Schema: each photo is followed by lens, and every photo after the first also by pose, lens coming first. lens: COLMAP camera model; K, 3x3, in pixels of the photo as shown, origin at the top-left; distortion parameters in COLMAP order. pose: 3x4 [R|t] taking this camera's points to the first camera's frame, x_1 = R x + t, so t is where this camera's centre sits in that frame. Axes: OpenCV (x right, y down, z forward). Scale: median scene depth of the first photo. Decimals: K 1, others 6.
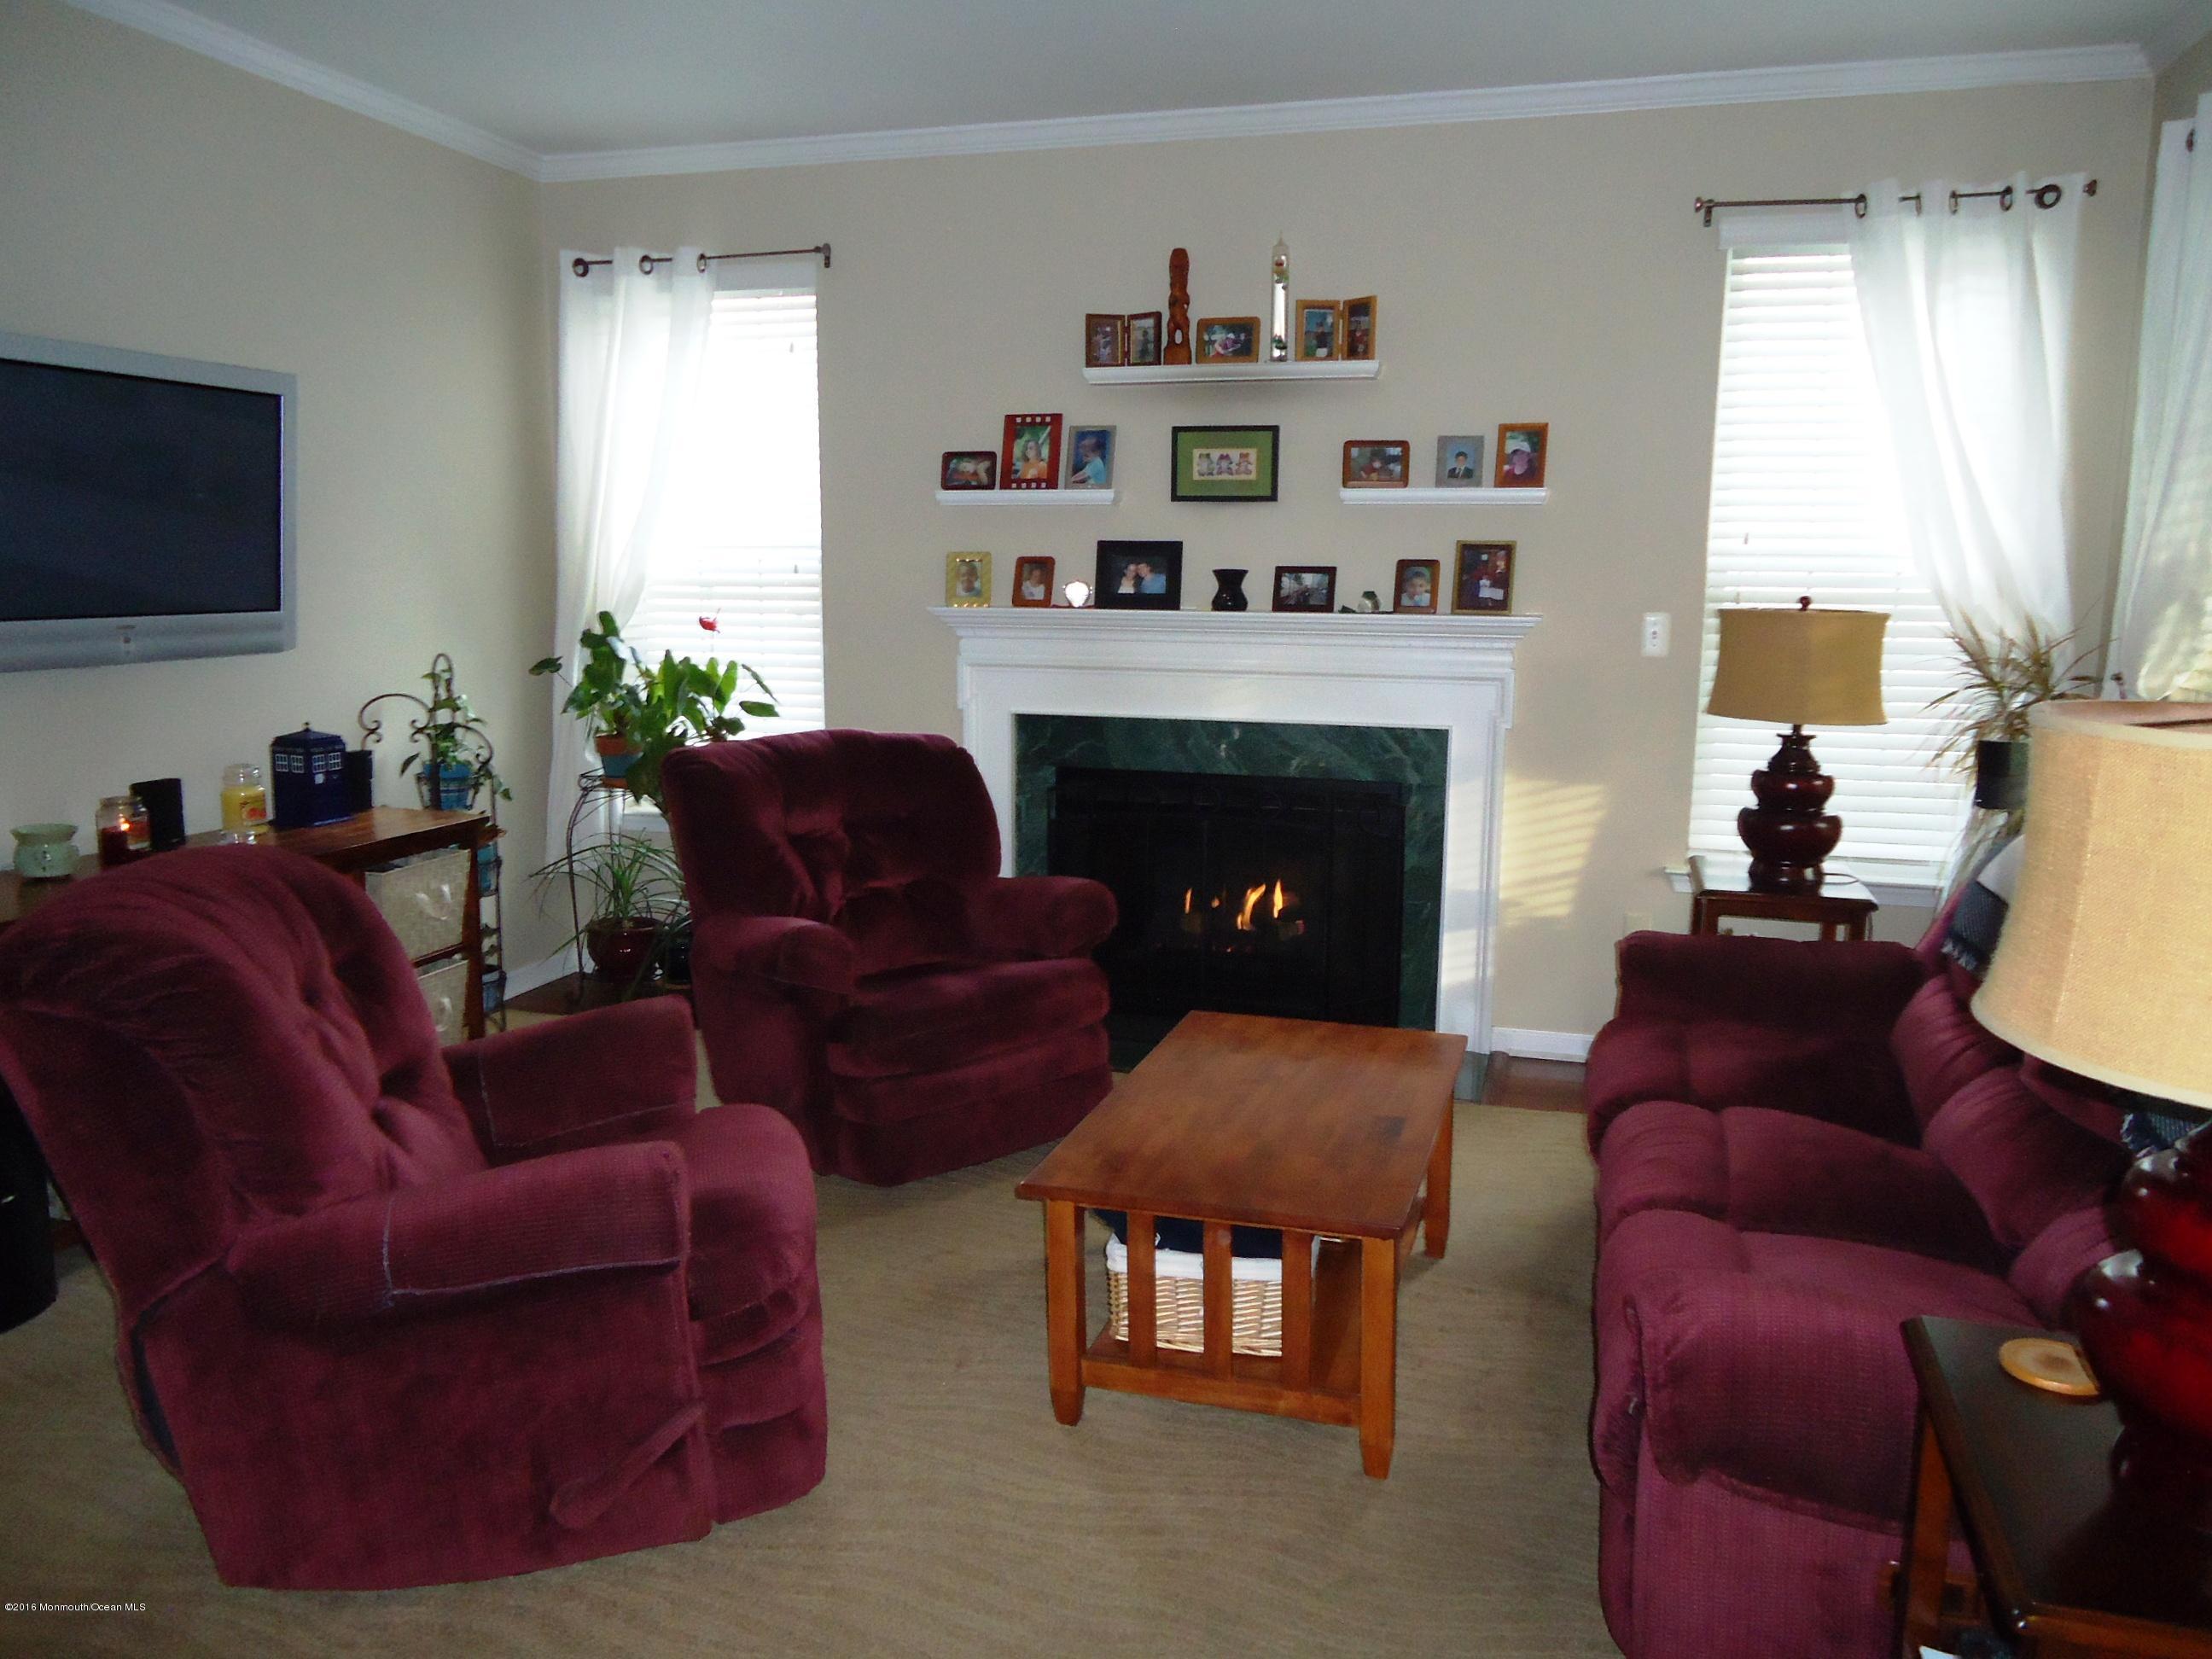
lens RADIAL K [[1625.0, 0, 1106.0], [0, 1625.0, 829.5], [0, 0, 1]] dist [-0.001150, -0.000220]
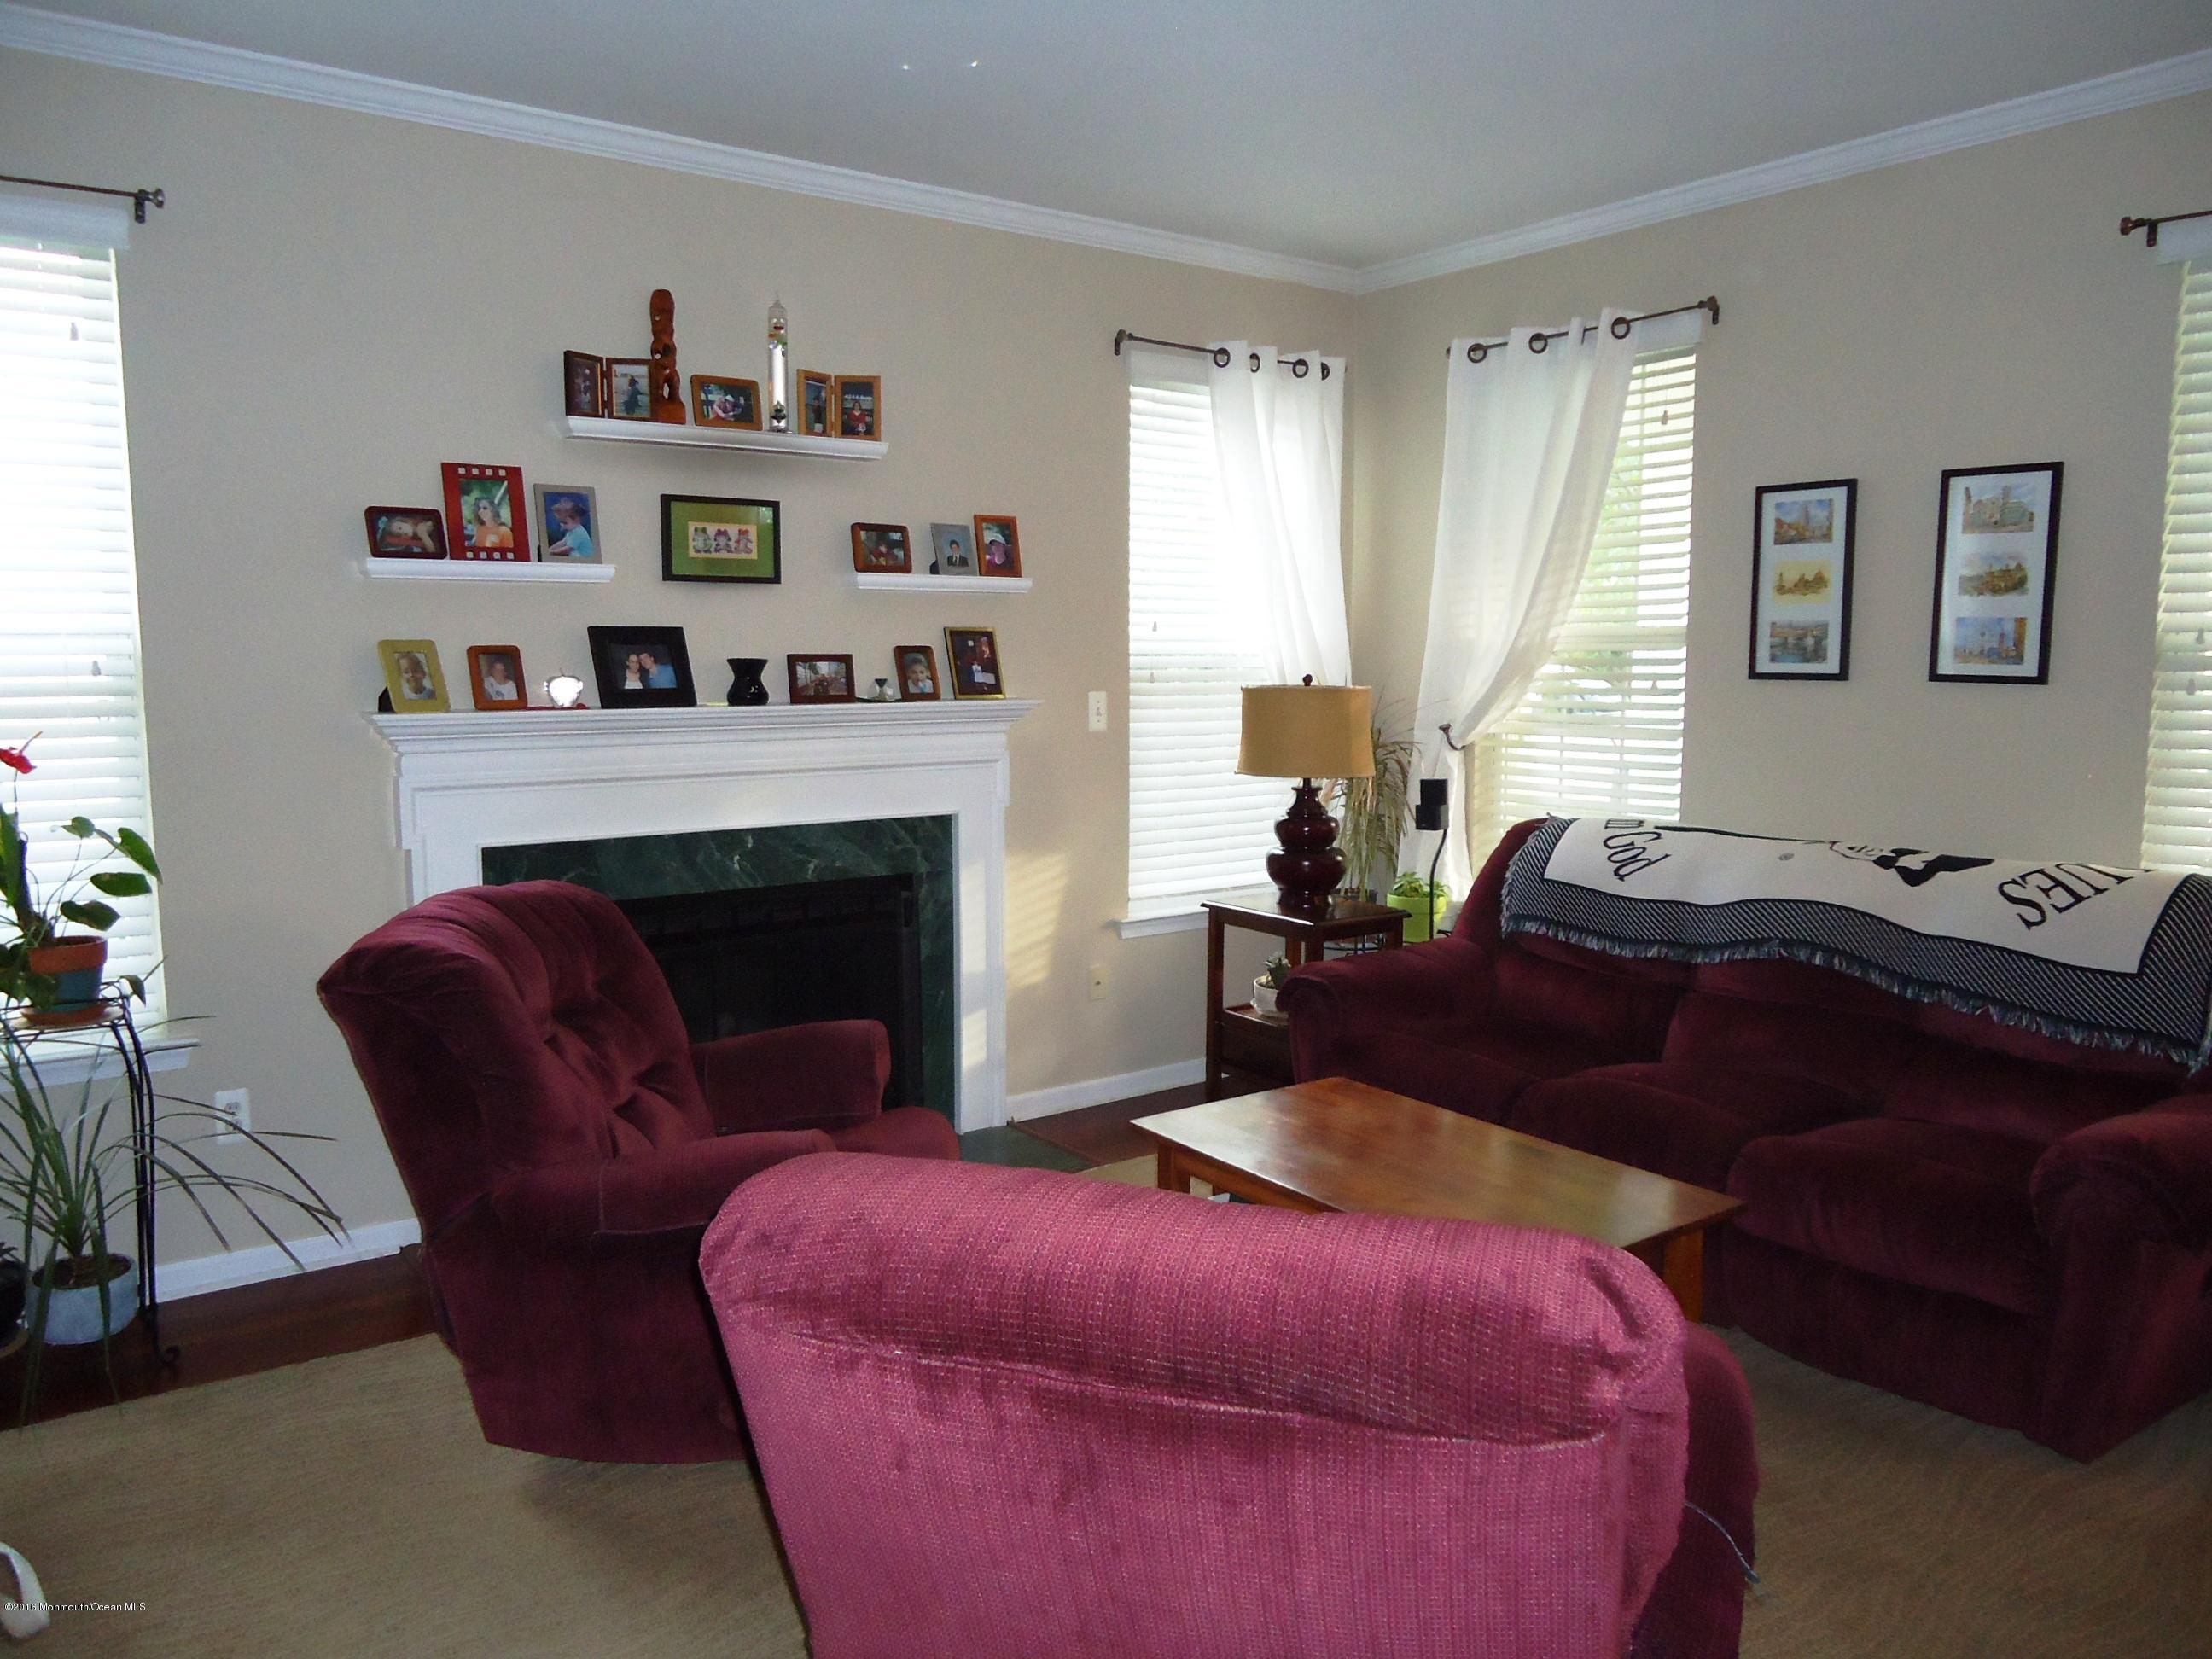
lens RADIAL K [[1659.3, 0, 1106.0], [0, 1659.3, 829.5], [0, 0, 1]] dist [-0.002535, -0.000963]
pose [[0.586277, -0.098253, 0.804130, -0.549644], [0.133378, 0.990779, 0.023816, -0.063168], [-0.799055, 0.093290, 0.593976, 0.313754]]
